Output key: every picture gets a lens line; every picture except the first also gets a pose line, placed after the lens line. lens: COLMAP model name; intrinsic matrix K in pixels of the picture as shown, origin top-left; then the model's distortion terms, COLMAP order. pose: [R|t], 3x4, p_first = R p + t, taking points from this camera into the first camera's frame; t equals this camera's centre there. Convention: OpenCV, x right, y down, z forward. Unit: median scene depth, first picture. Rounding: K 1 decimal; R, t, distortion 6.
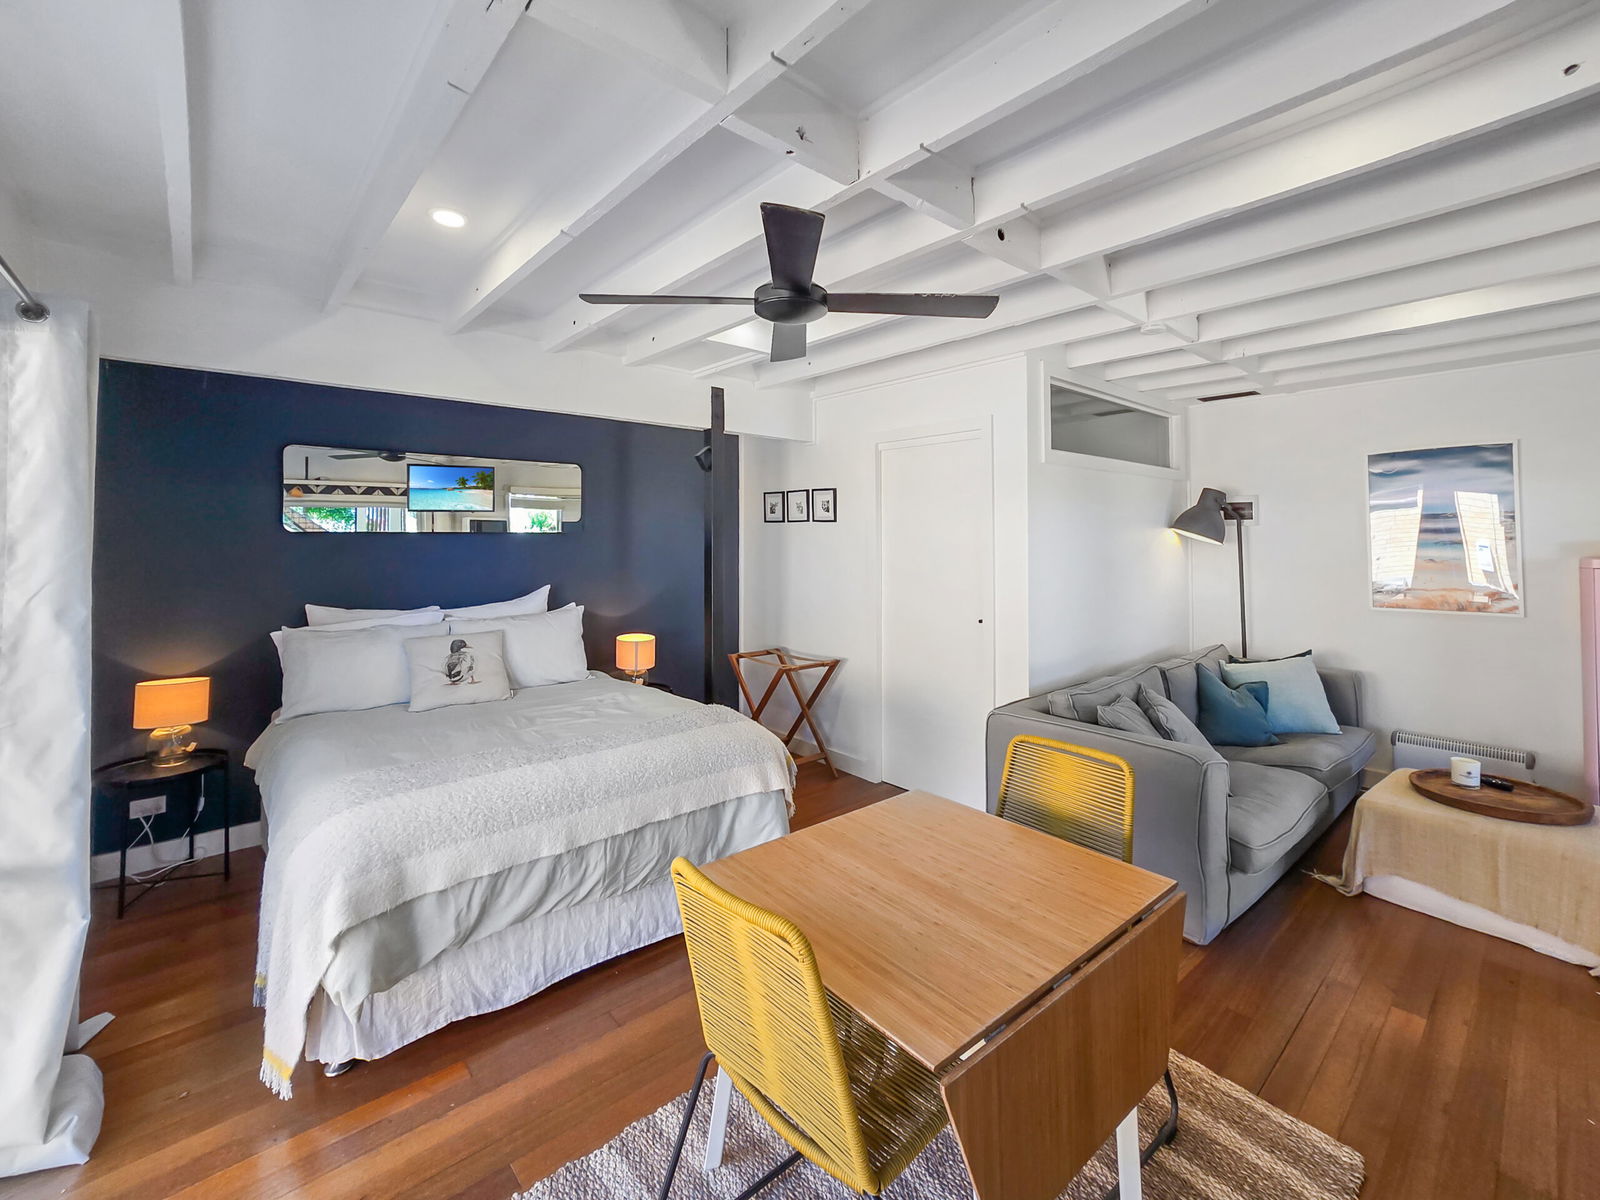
lens RADIAL K [[686.0, 0, 798.7], [0, 686.0, 538.4], [0, 0, 1]] dist [-0.002976, -0.000412]
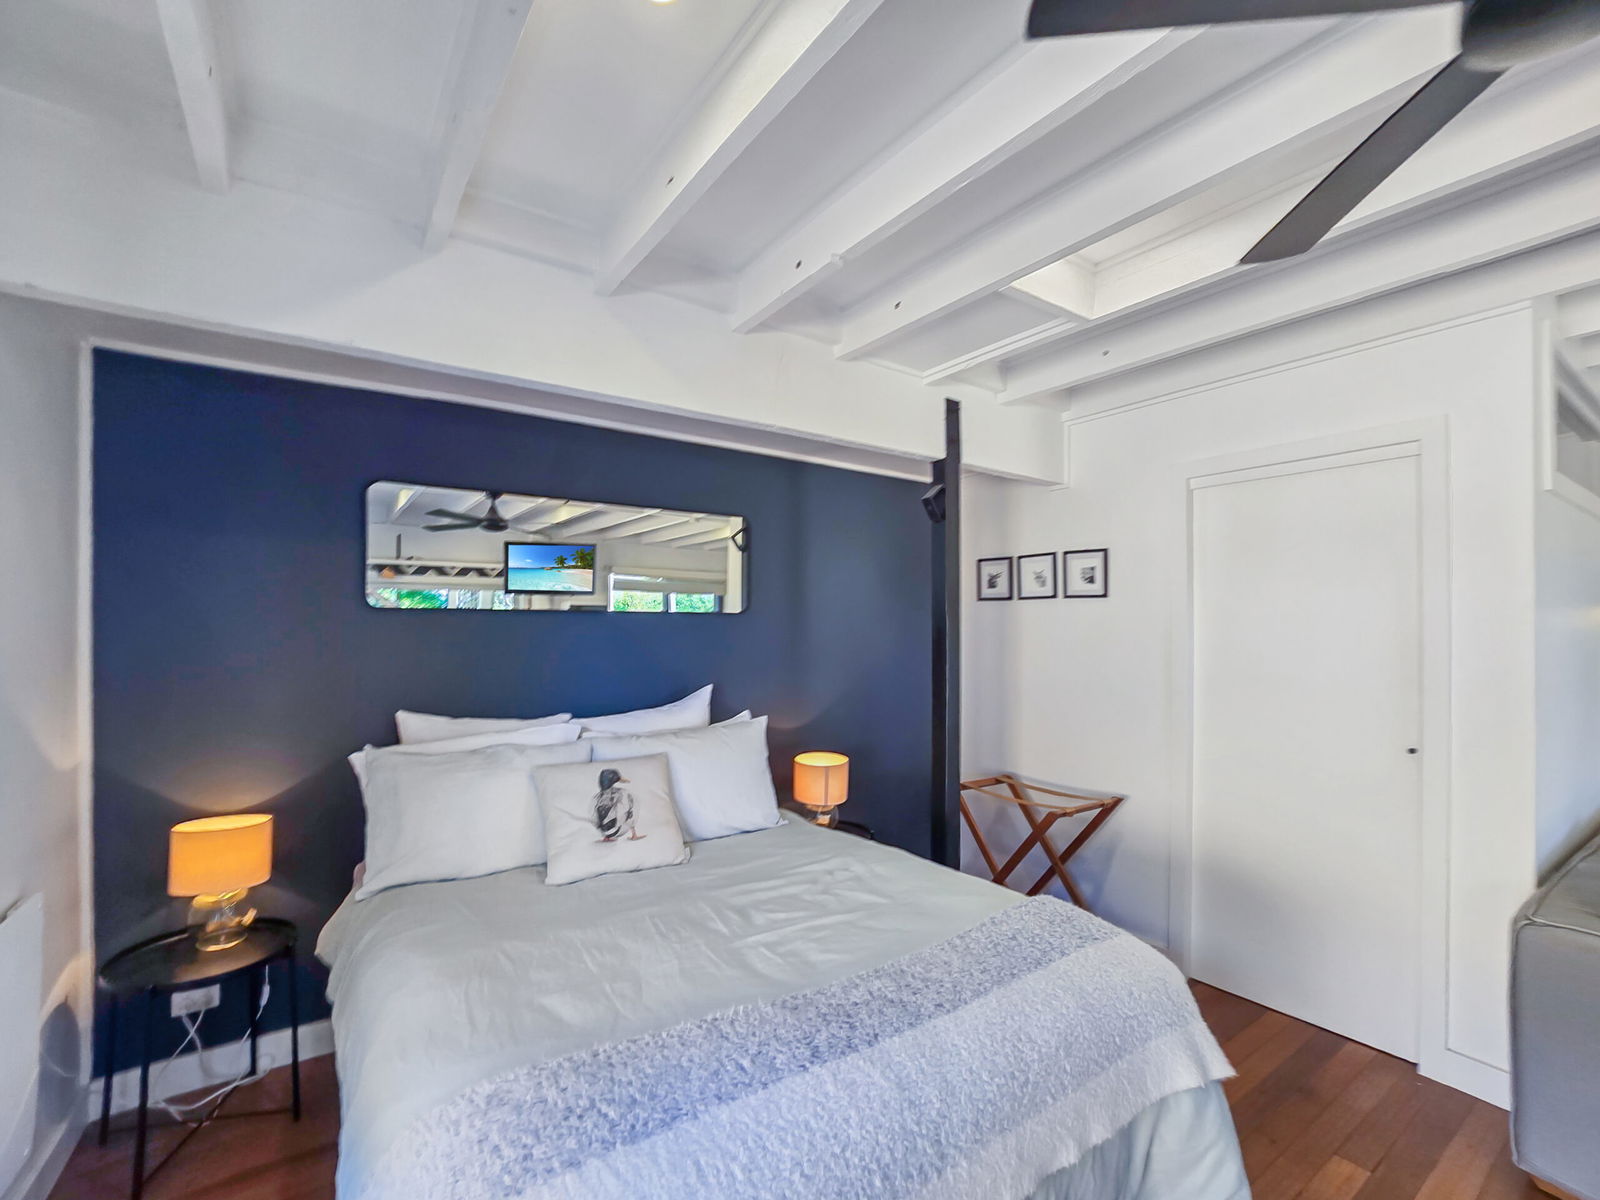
lens RADIAL K [[723.8, 0, 794.1], [0, 723.8, 635.3], [0, 0, 1]] dist [-0.027907, 0.000185]
pose [[0.992888, 0.001502, -0.119039, -0.213207], [-0.000676, 0.999975, 0.006980, 0.012052], [0.119047, -0.006850, 0.992865, 0.297480]]
